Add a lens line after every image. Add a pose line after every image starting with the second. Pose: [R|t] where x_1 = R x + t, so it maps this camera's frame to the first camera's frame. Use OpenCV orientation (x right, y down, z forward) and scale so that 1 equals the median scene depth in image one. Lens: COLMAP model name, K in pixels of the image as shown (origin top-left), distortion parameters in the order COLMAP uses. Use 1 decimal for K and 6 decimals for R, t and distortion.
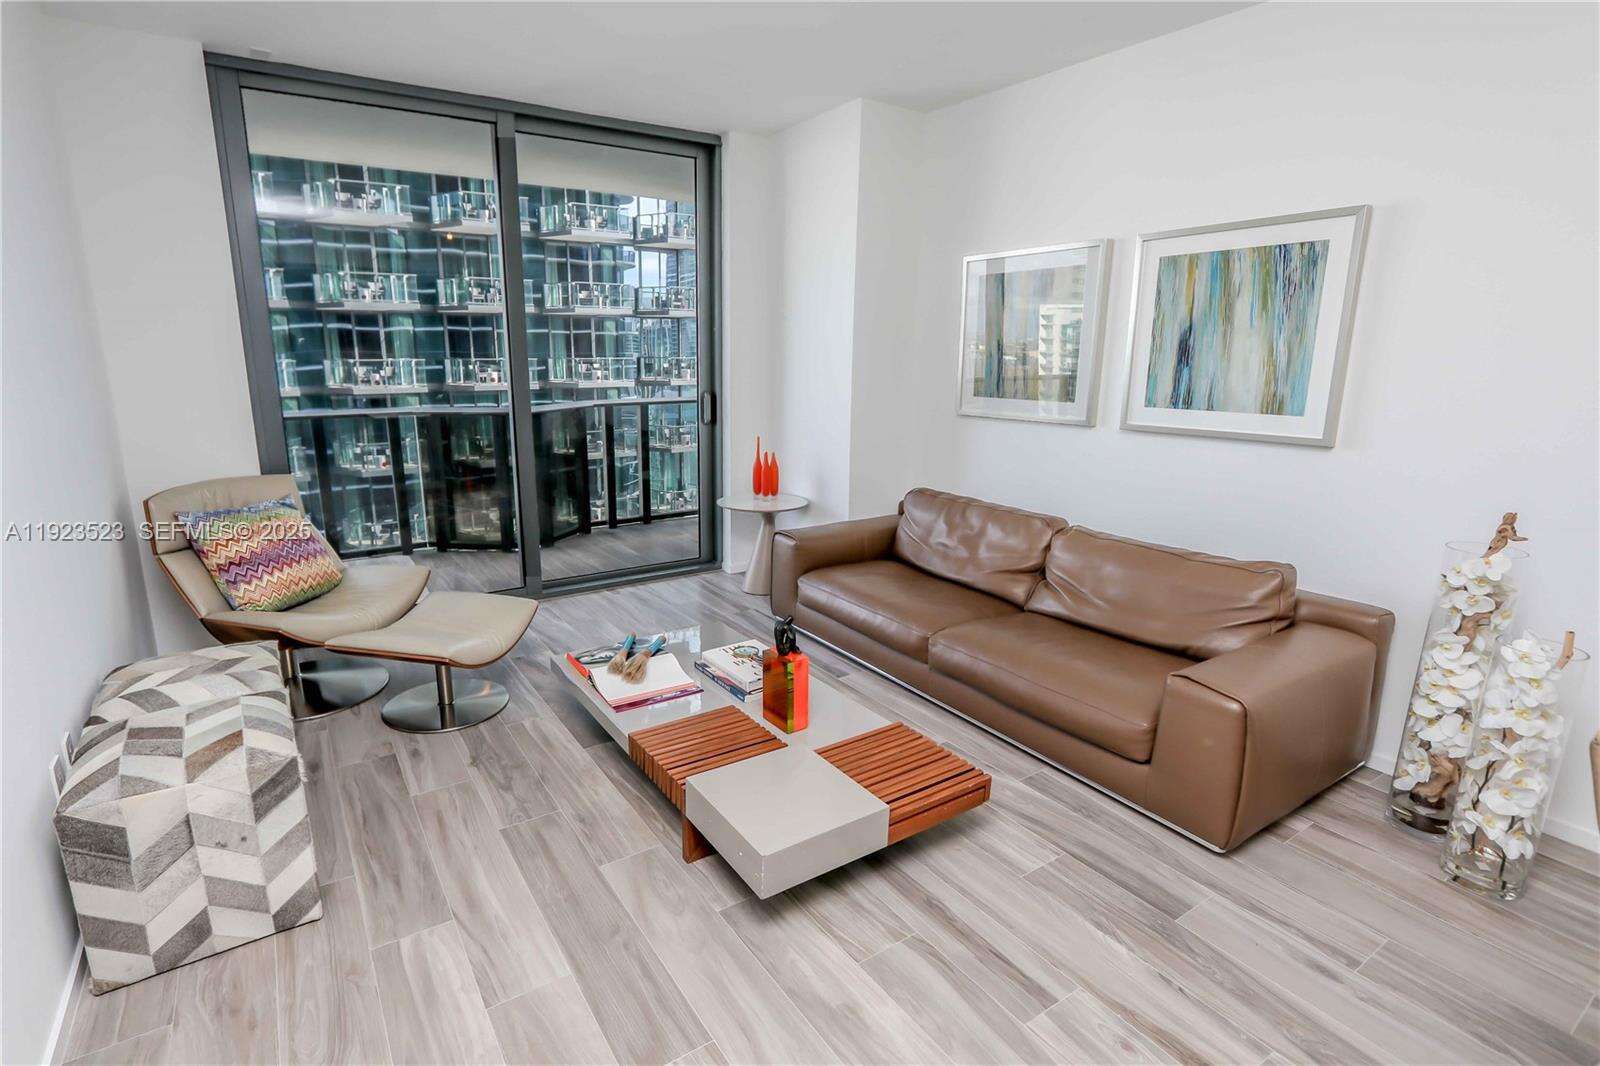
lens RADIAL K [[793.8, 0, 797.4], [0, 793.8, 524.8], [0, 0, 1]] dist [-0.012452, -0.000334]
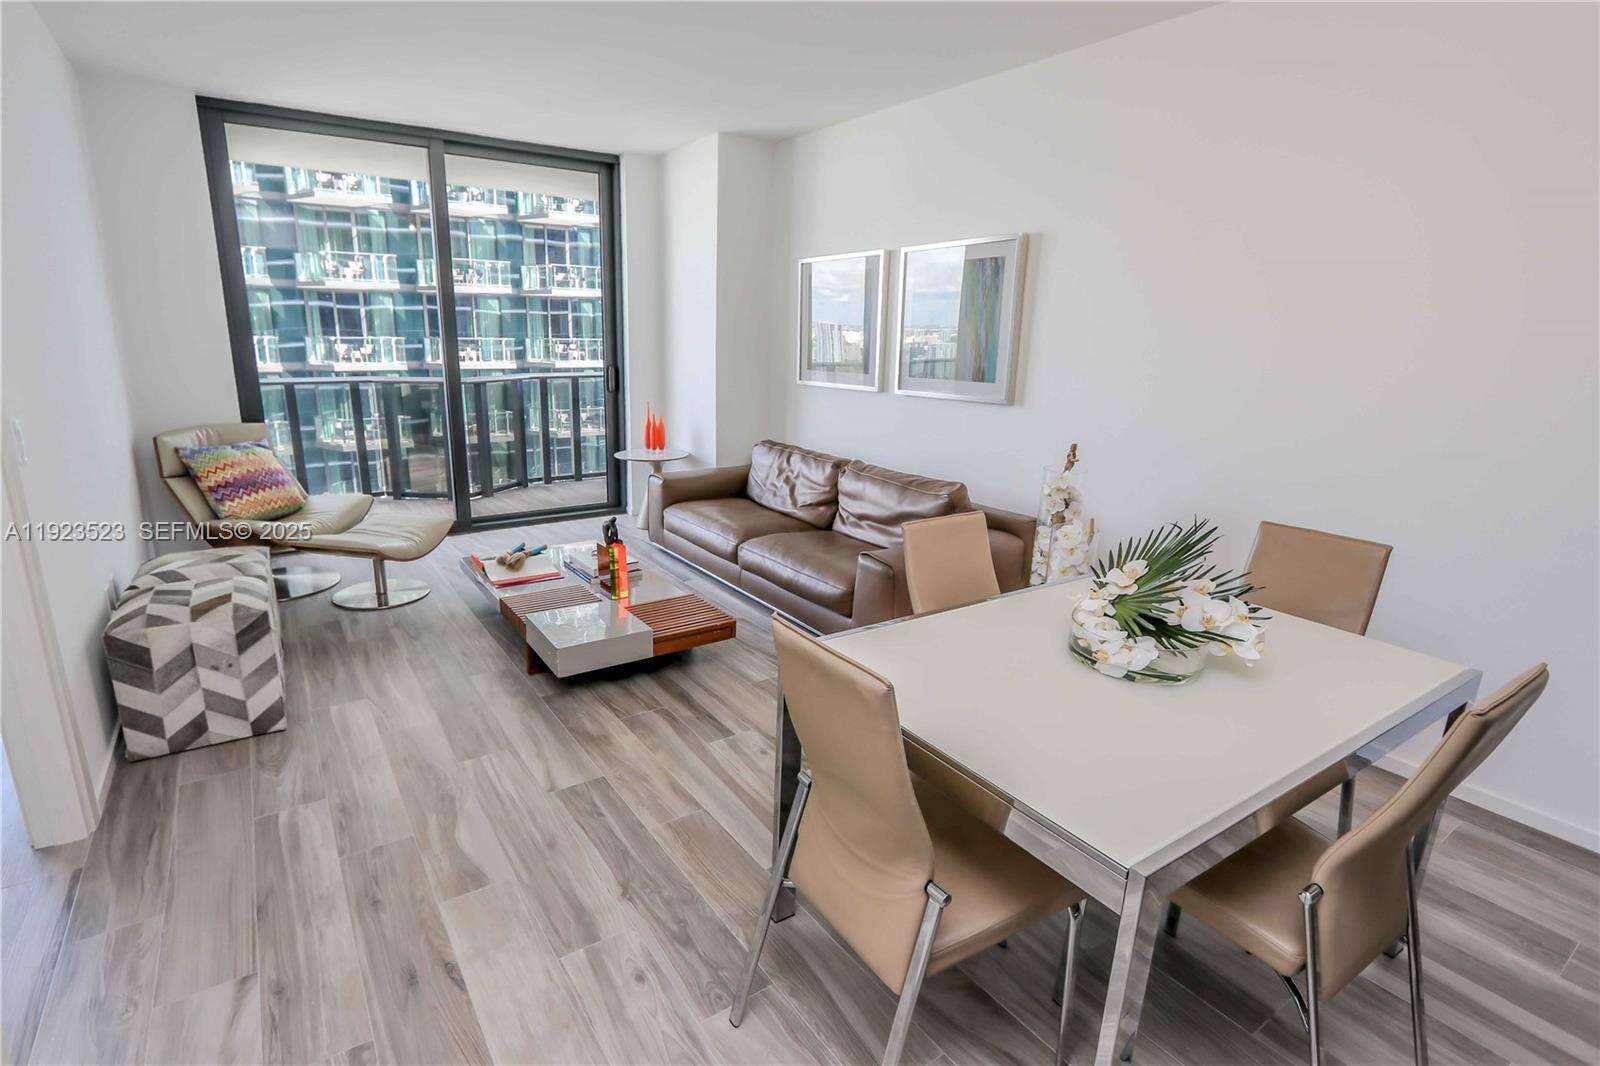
lens RADIAL K [[792.4, 0, 800.0], [0, 792.4, 533.0], [0, 0, 1]] dist [-0.018924, 0.000513]
pose [[0.999793, 0.010453, 0.017468, 0.203134], [-0.010957, 0.999520, 0.028994, 0.066330], [-0.017156, -0.029180, 0.999427, -0.289580]]
